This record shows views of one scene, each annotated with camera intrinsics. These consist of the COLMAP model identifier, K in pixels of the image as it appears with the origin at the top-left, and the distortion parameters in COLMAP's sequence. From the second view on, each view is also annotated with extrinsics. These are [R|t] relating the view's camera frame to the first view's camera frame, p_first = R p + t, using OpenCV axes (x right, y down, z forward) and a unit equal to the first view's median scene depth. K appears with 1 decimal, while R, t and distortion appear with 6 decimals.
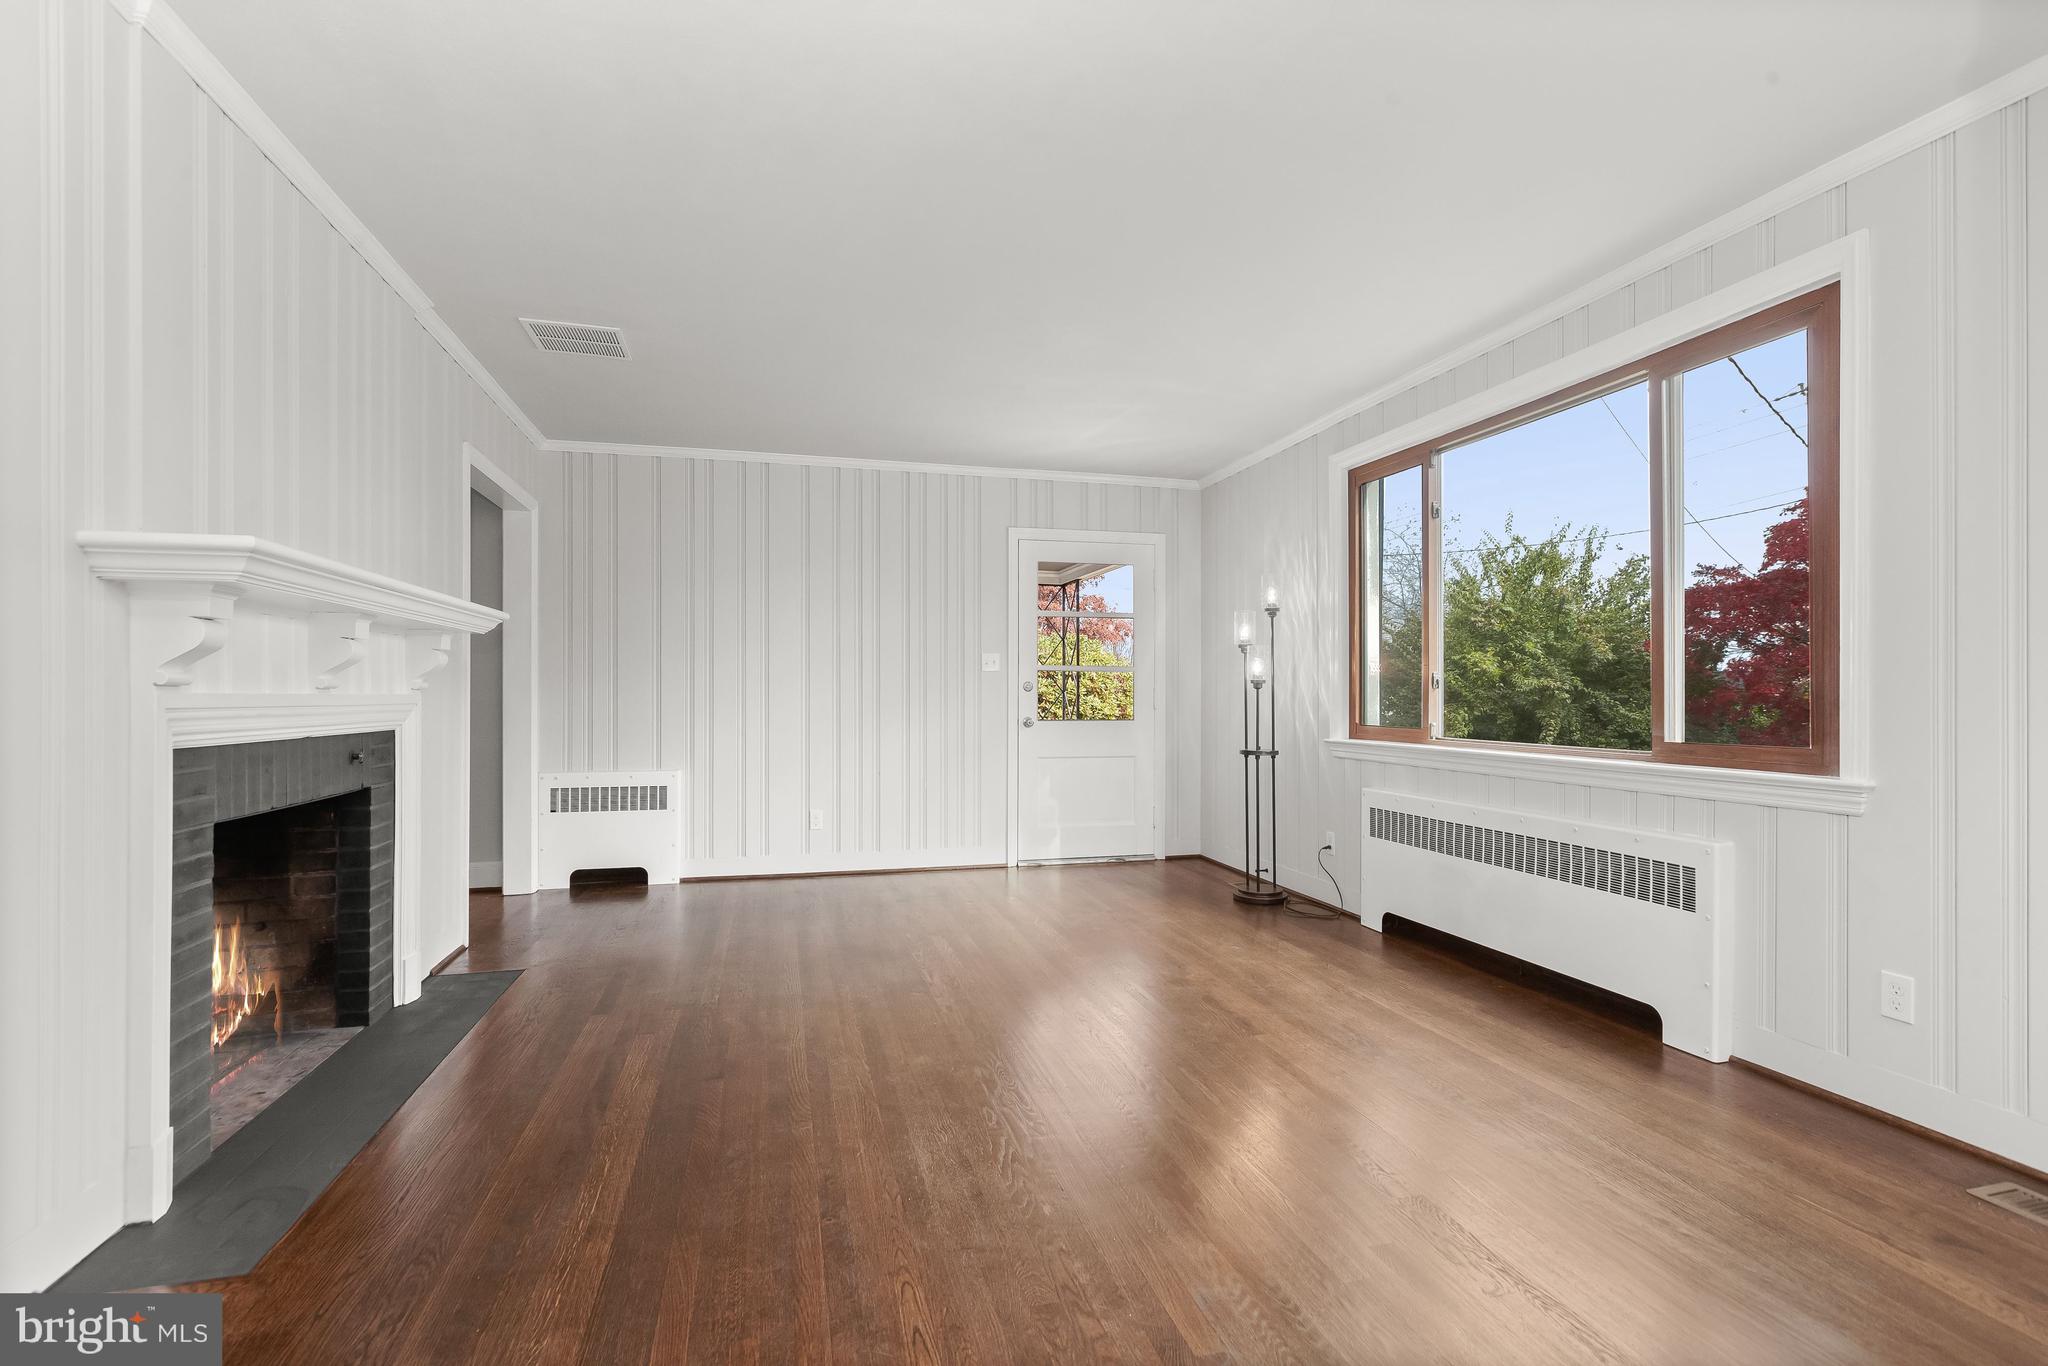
lens RADIAL K [[936.5, 0, 1020.0], [0, 936.5, 692.0], [0, 0, 1]] dist [0.004364, 0.000965]
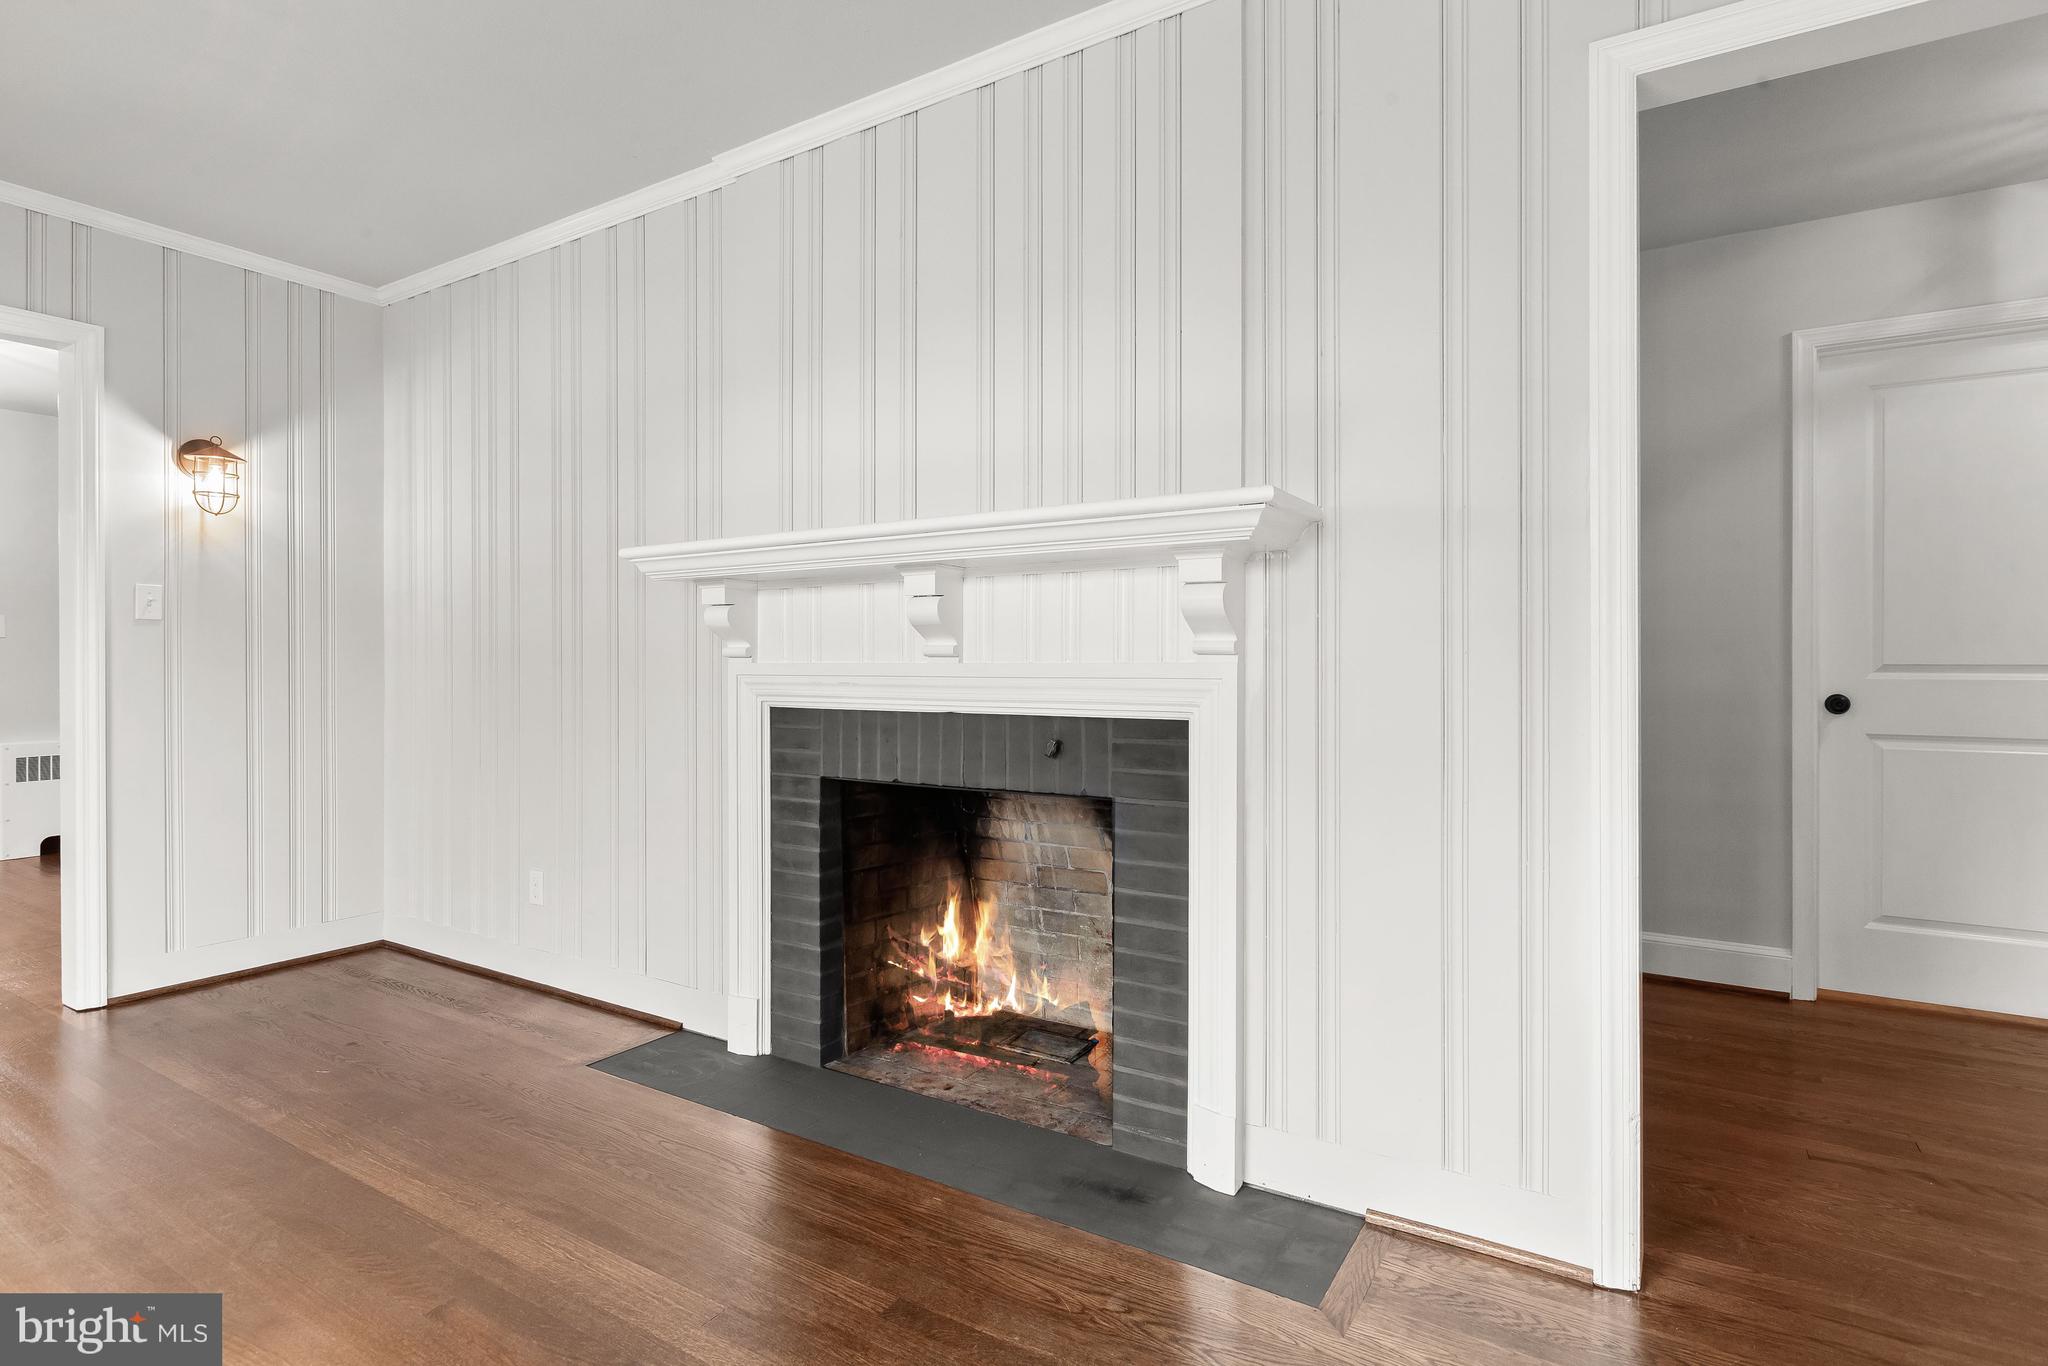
lens RADIAL K [[1043.5, 0, 1015.7], [0, 1043.5, 670.6], [0, 0, 1]] dist [-0.001359, 0.001610]
pose [[-0.735163, 0.004990, -0.677872, -0.090214], [0.003299, 0.999987, 0.003784, 0.003734], [0.677882, 0.000546, -0.735170, 1.056716]]
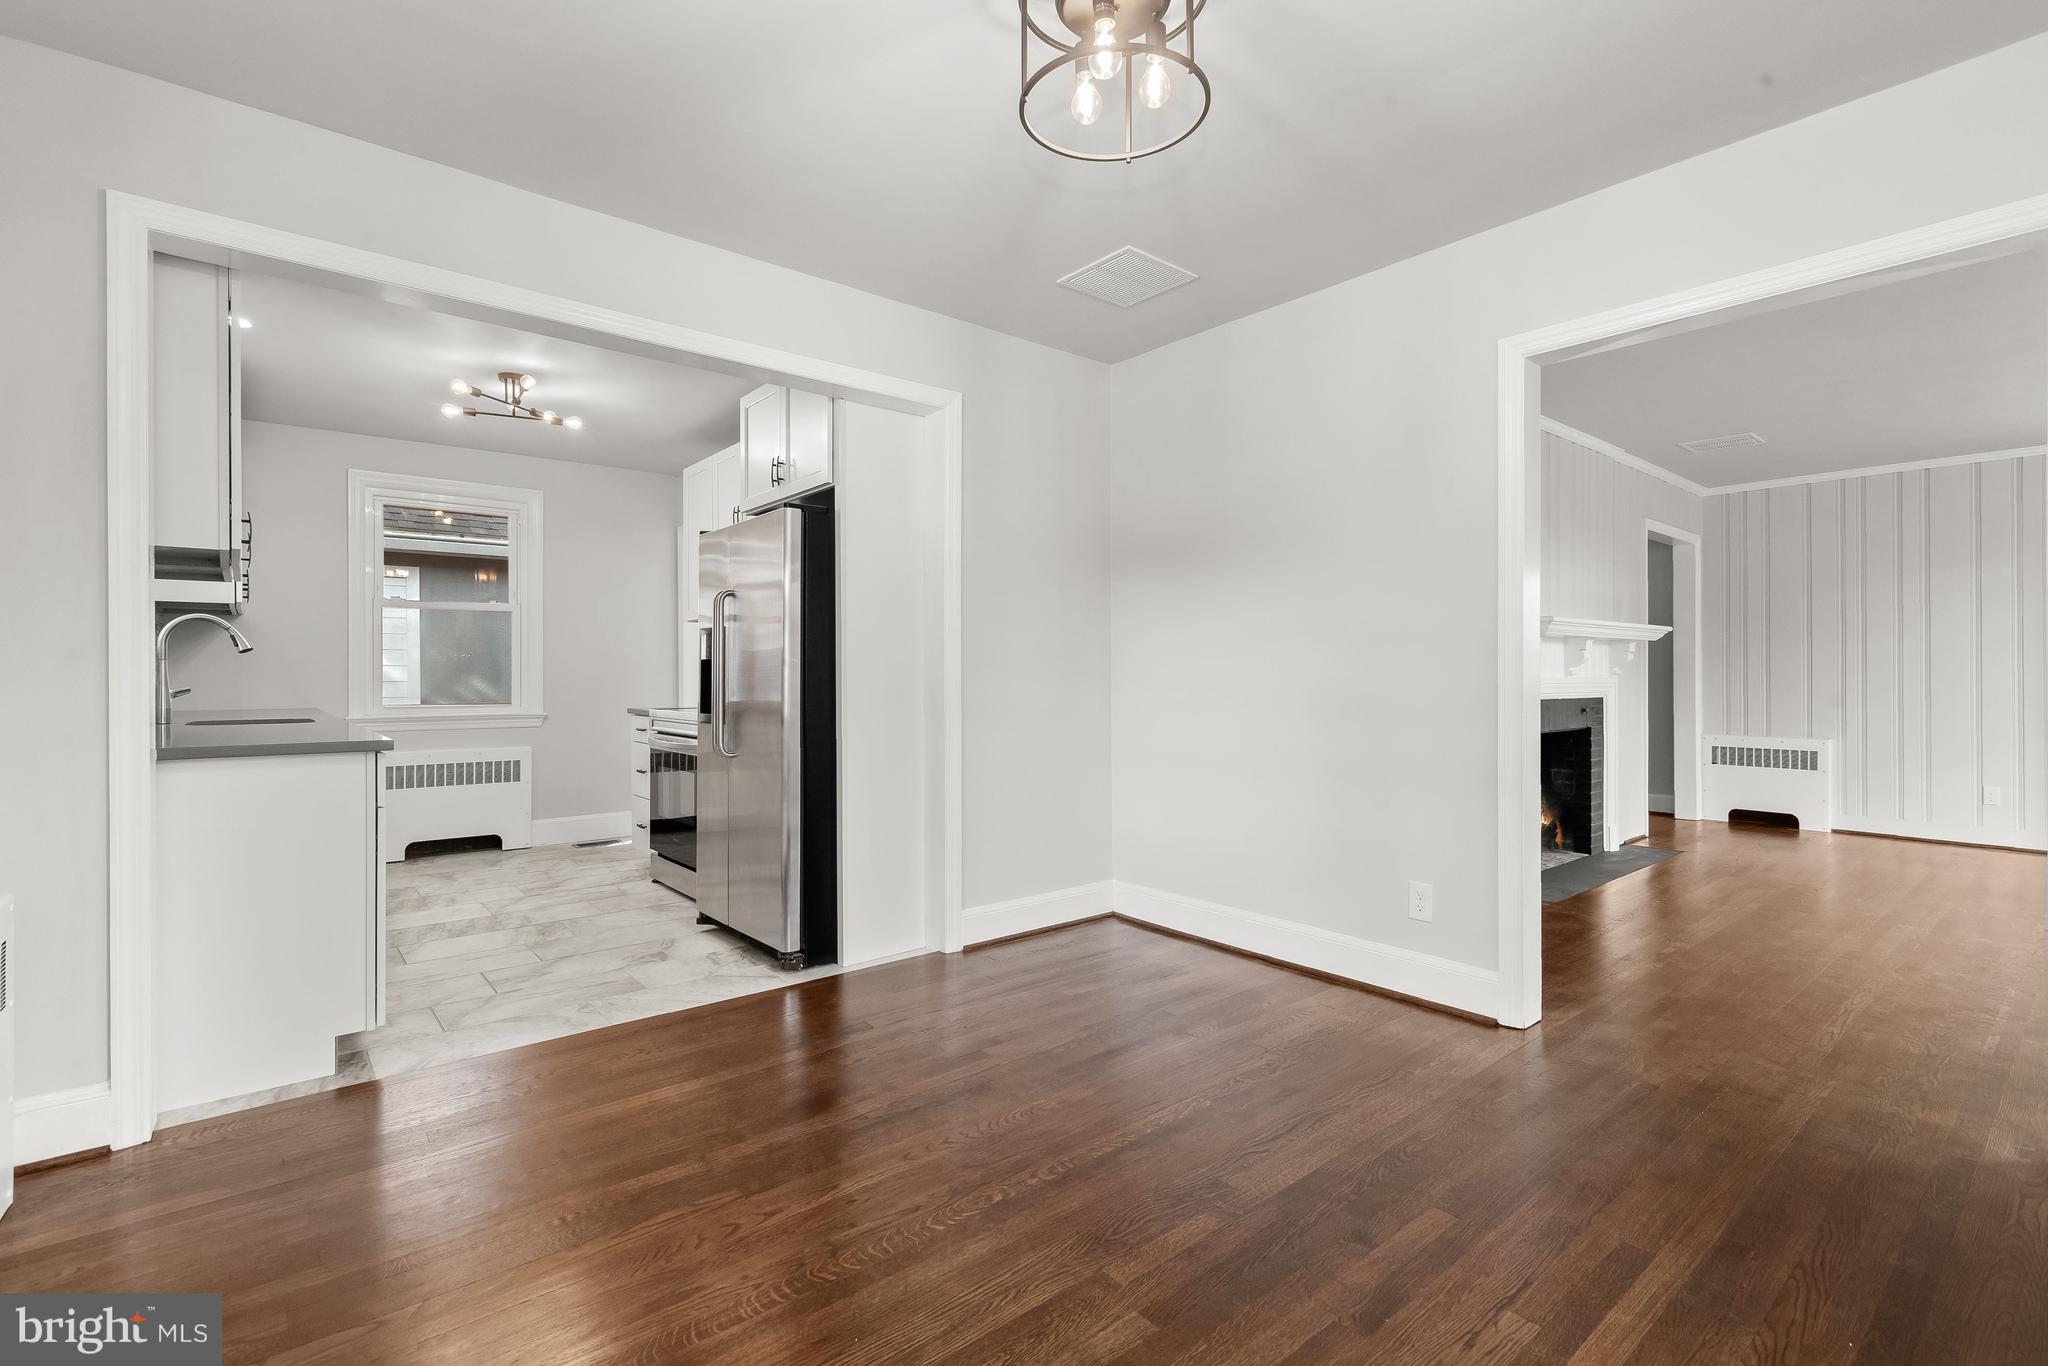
lens RADIAL K [[936.5, 0, 1014.5], [0, 936.5, 681.6], [0, 0, 1]] dist [0.004364, 0.000965]
pose [[0.424994, 0.001667, -0.905194, 0.357258], [0.005833, 0.999972, 0.004581, -0.003133], [0.905177, -0.007227, 0.424973, -0.582958]]
